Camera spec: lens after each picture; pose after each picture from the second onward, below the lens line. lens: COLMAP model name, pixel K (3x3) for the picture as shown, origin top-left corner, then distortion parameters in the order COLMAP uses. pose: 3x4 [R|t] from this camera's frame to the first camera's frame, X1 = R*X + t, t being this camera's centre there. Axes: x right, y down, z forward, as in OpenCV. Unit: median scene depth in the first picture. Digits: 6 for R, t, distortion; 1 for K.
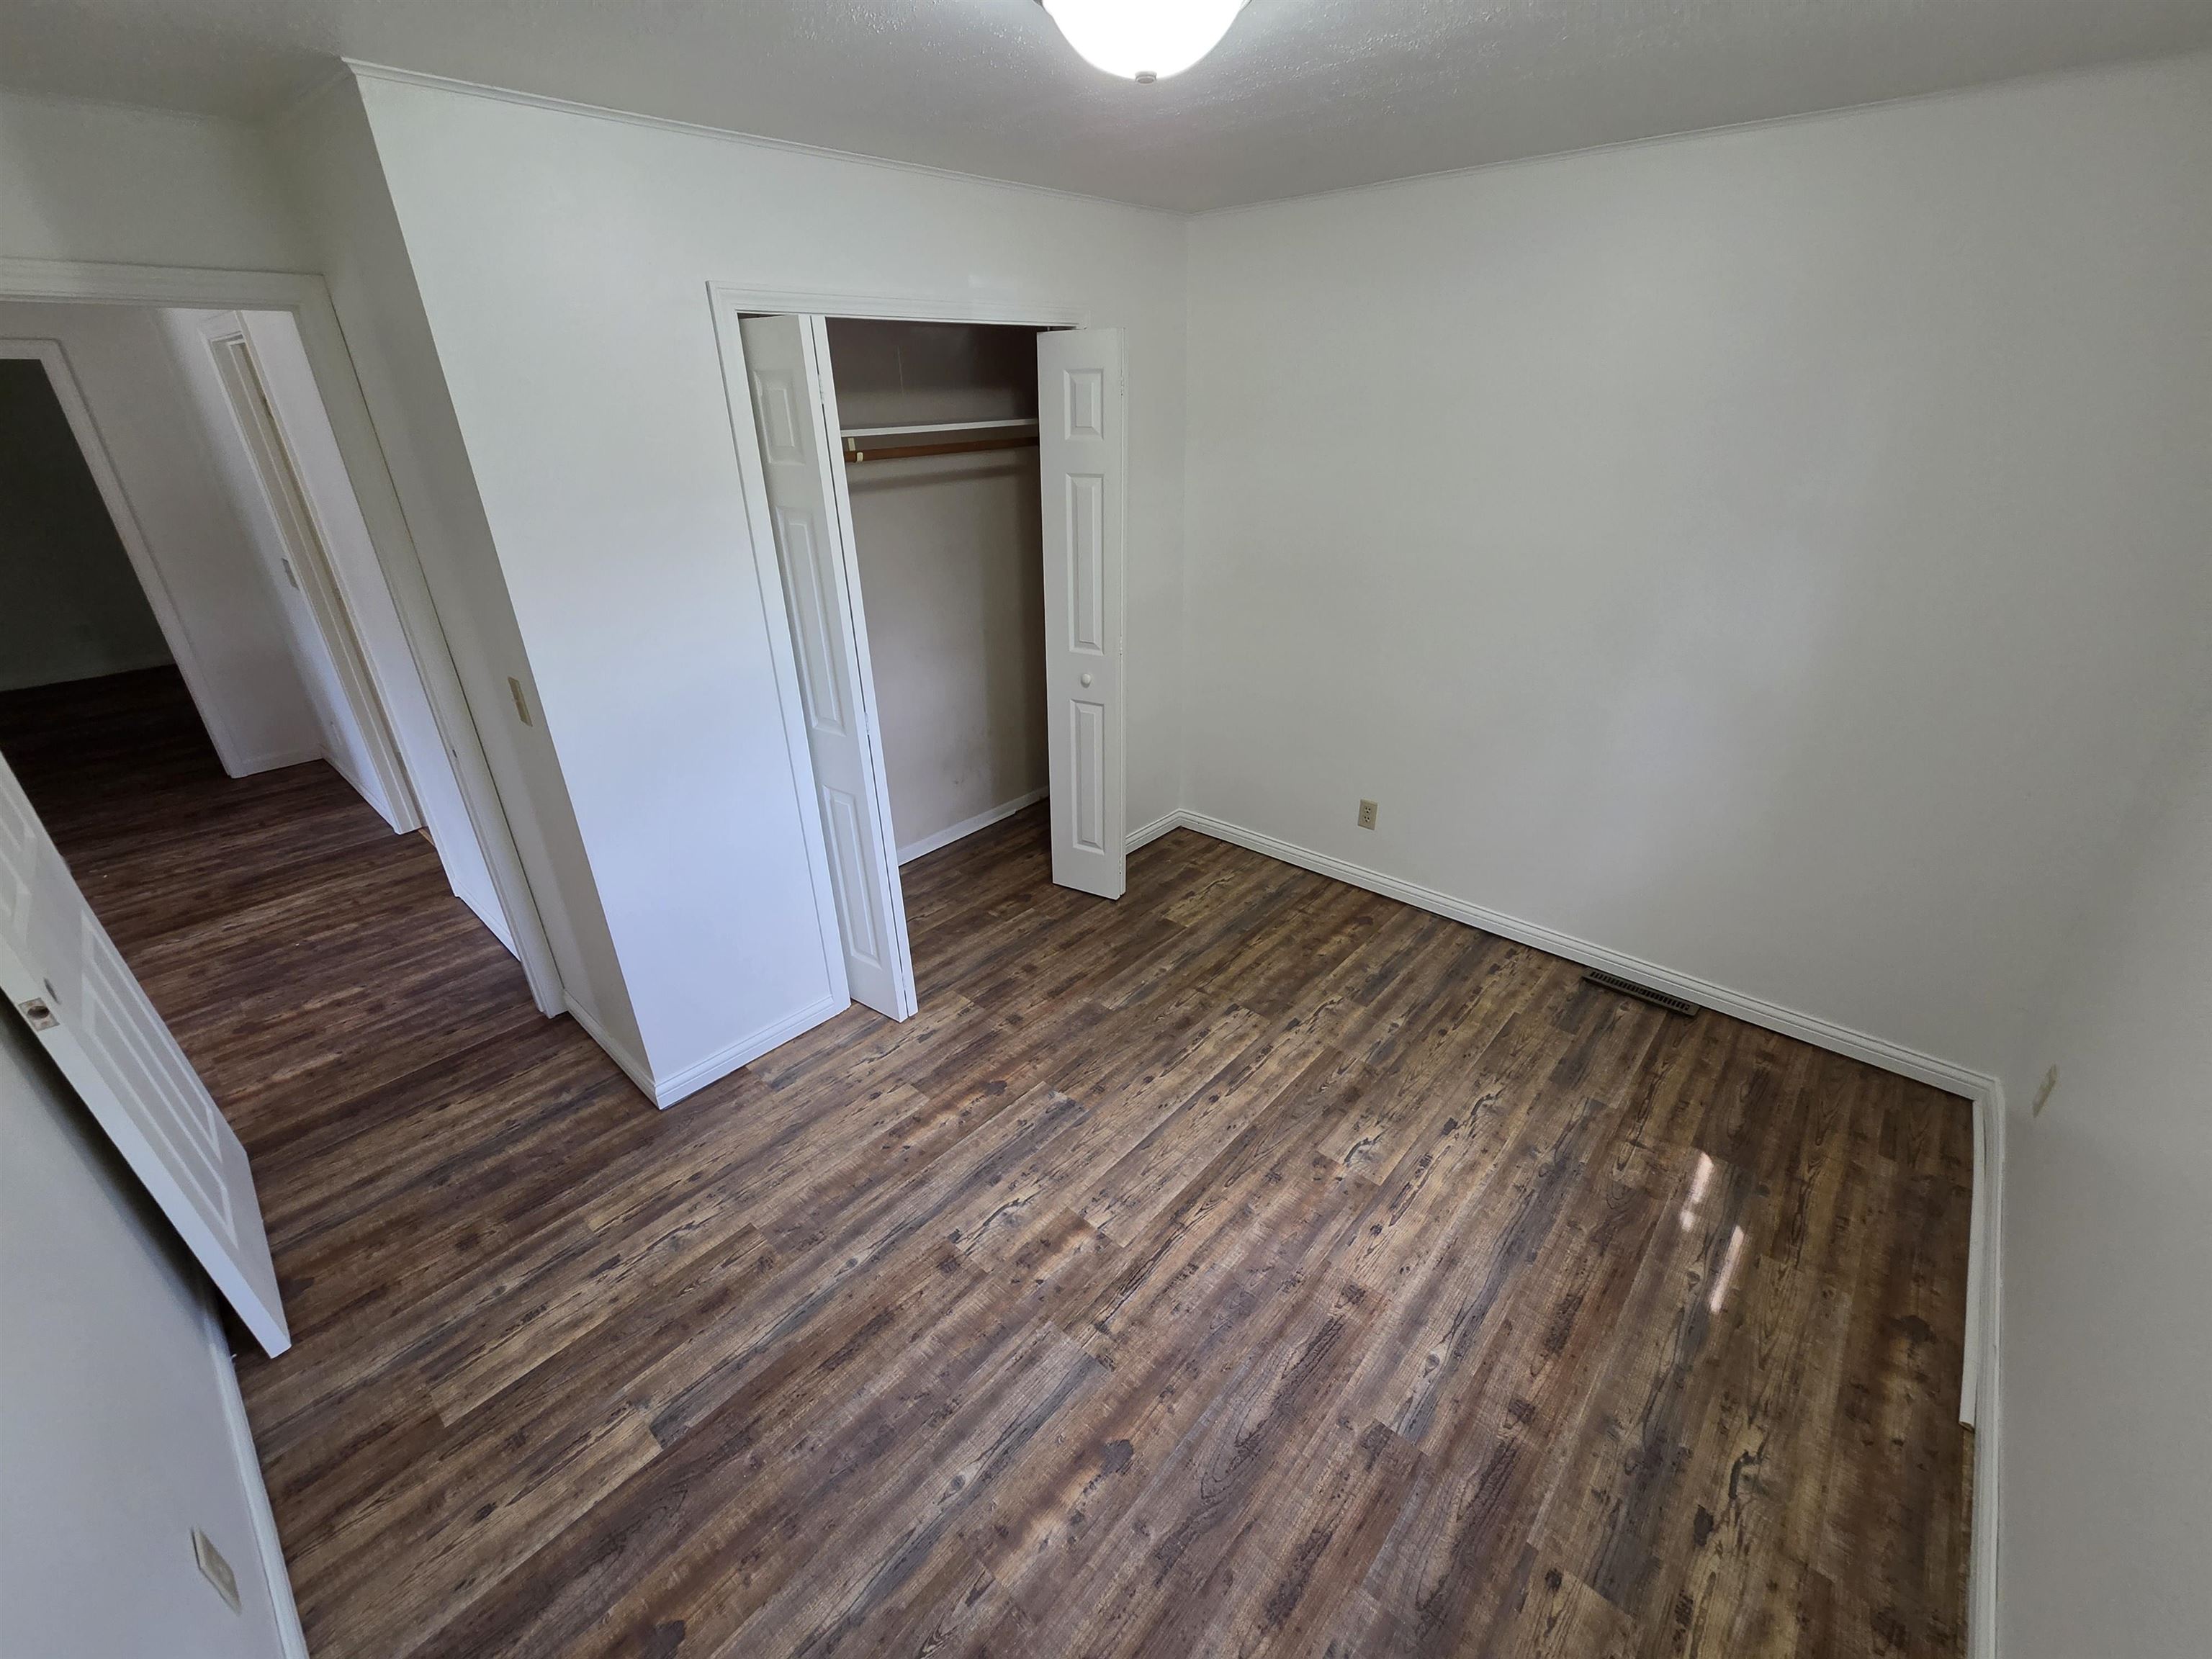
lens RADIAL K [[896.1, 0, 1100.1], [0, 896.1, 847.0], [0, 0, 1]] dist [-0.002306, -0.000153]
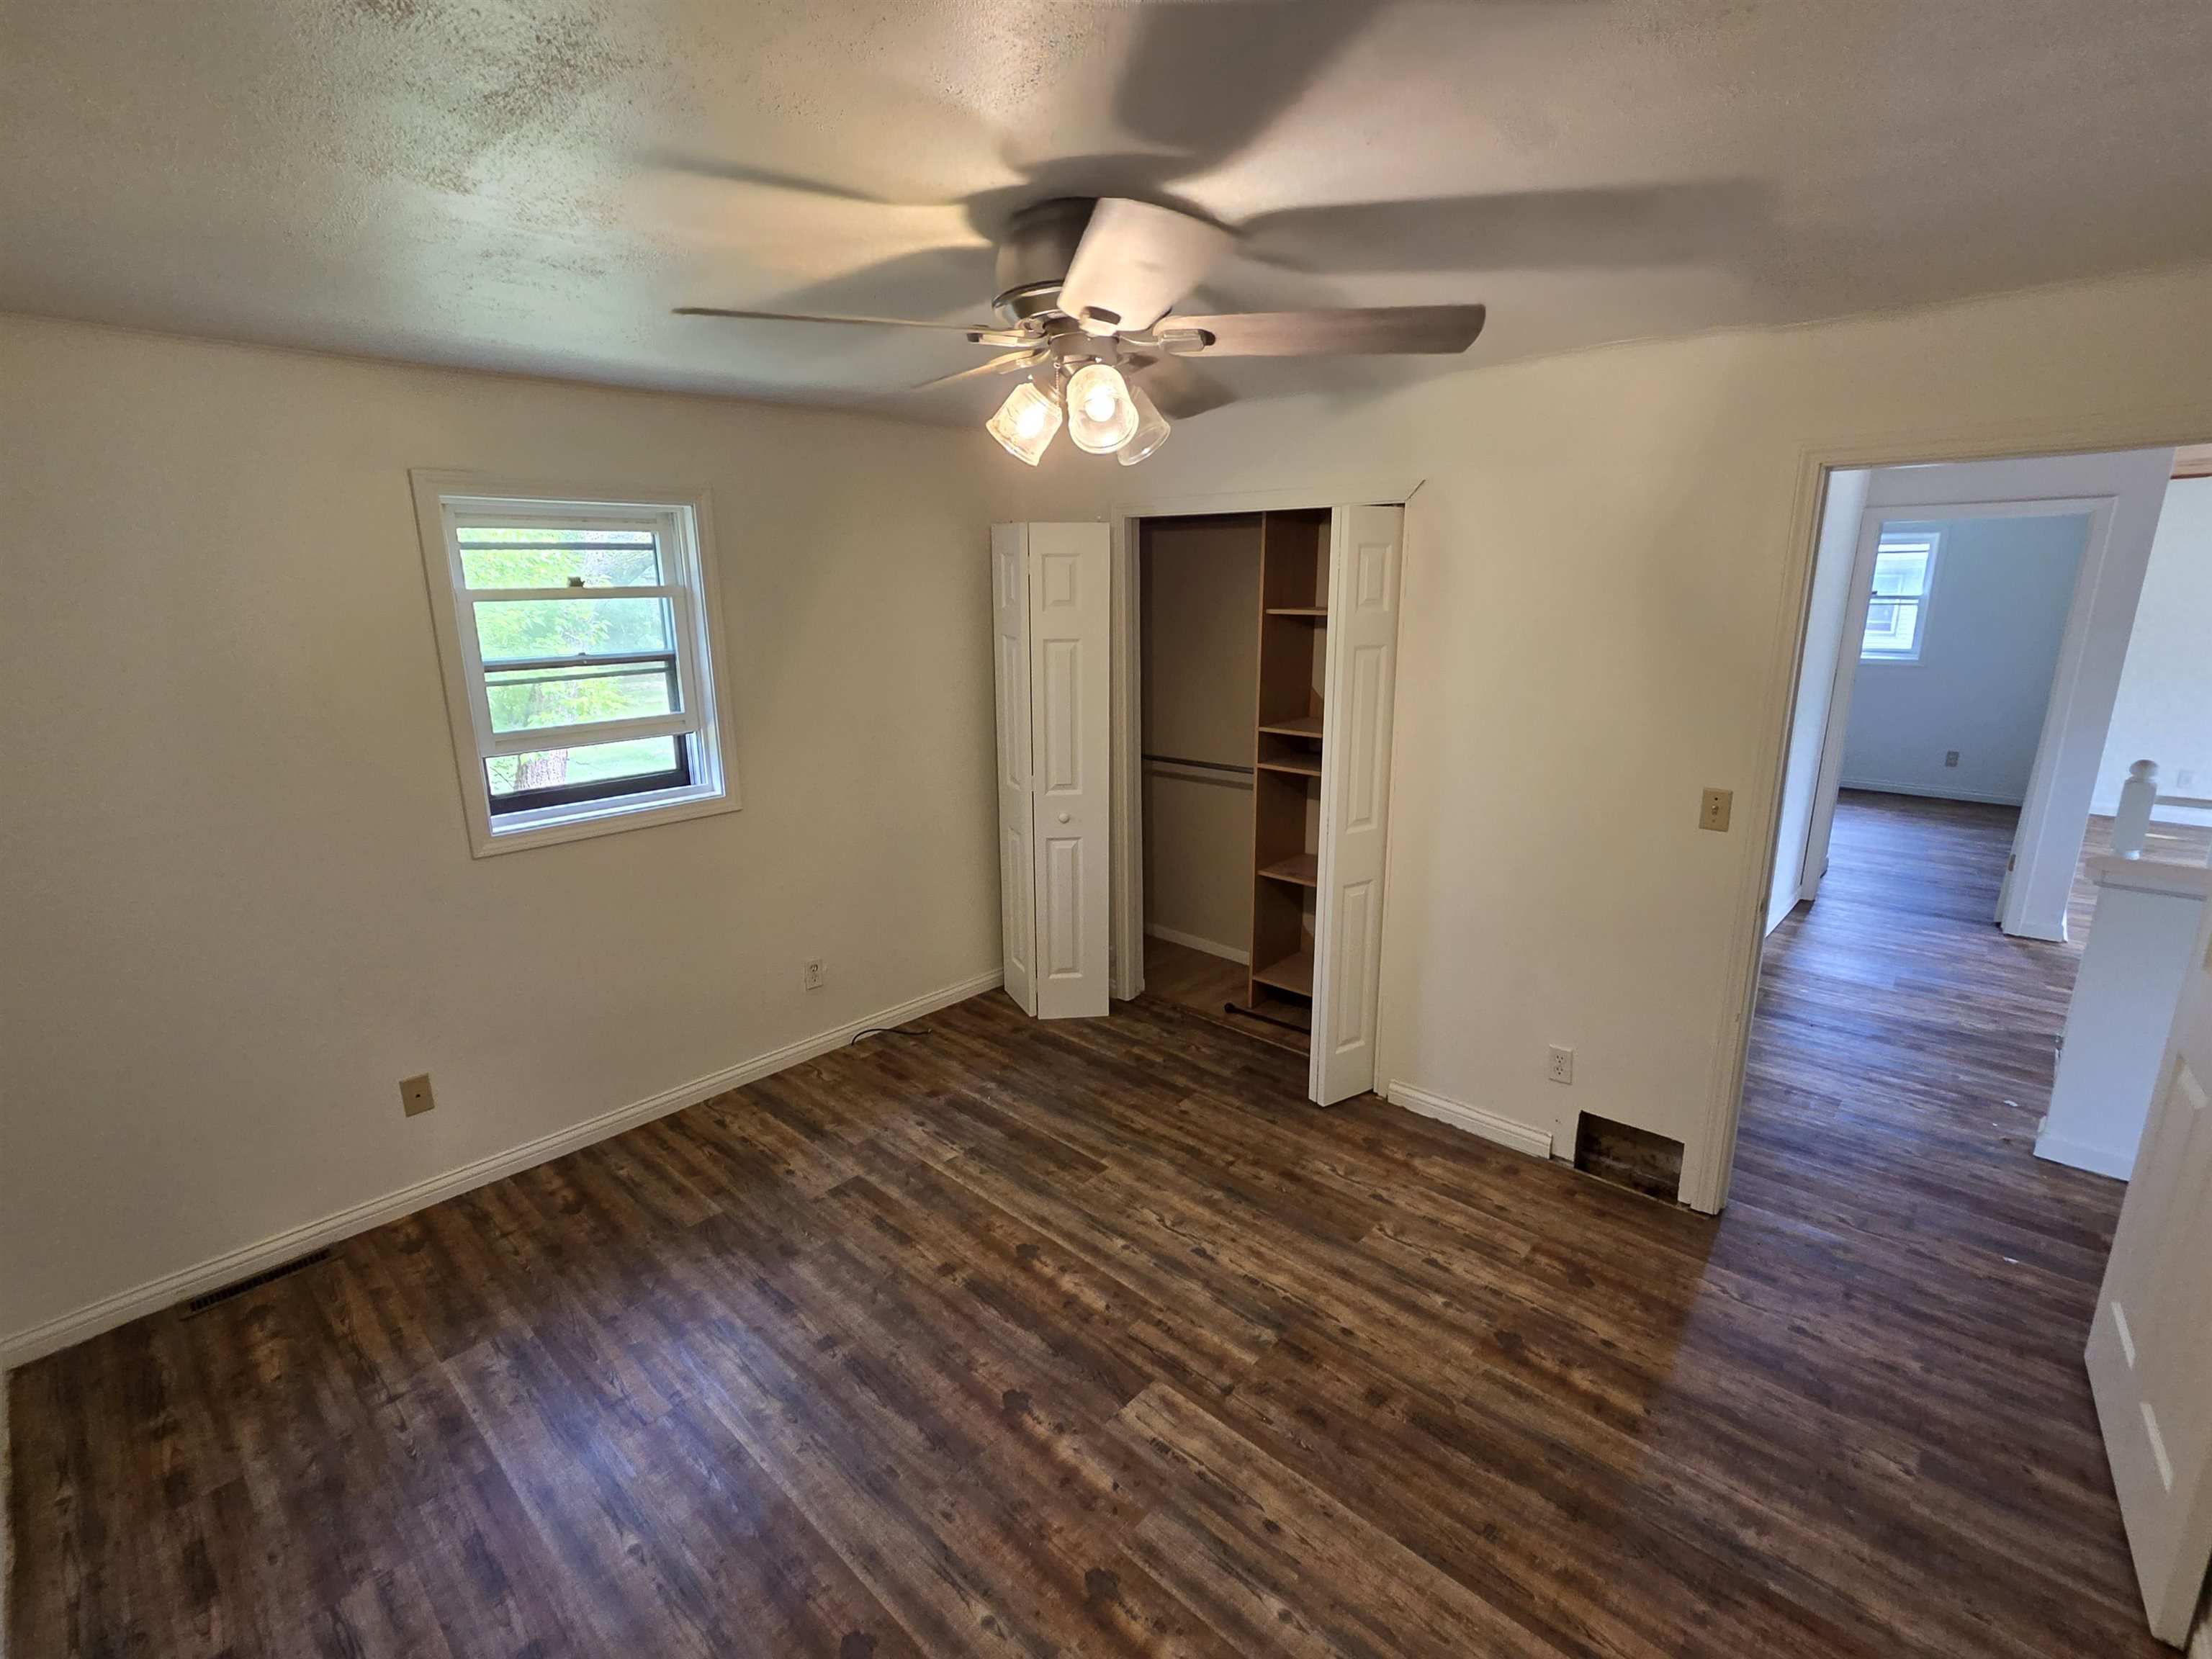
lens RADIAL K [[1040.0, 0, 1099.7], [0, 1040.0, 833.8], [0, 0, 1]] dist [0.000471, 0.000176]
pose [[0.047975, -0.219585, 0.974413, -1.001404], [0.452571, 0.874434, 0.174773, -0.252550], [-0.890437, 0.432606, 0.141328, 0.547130]]
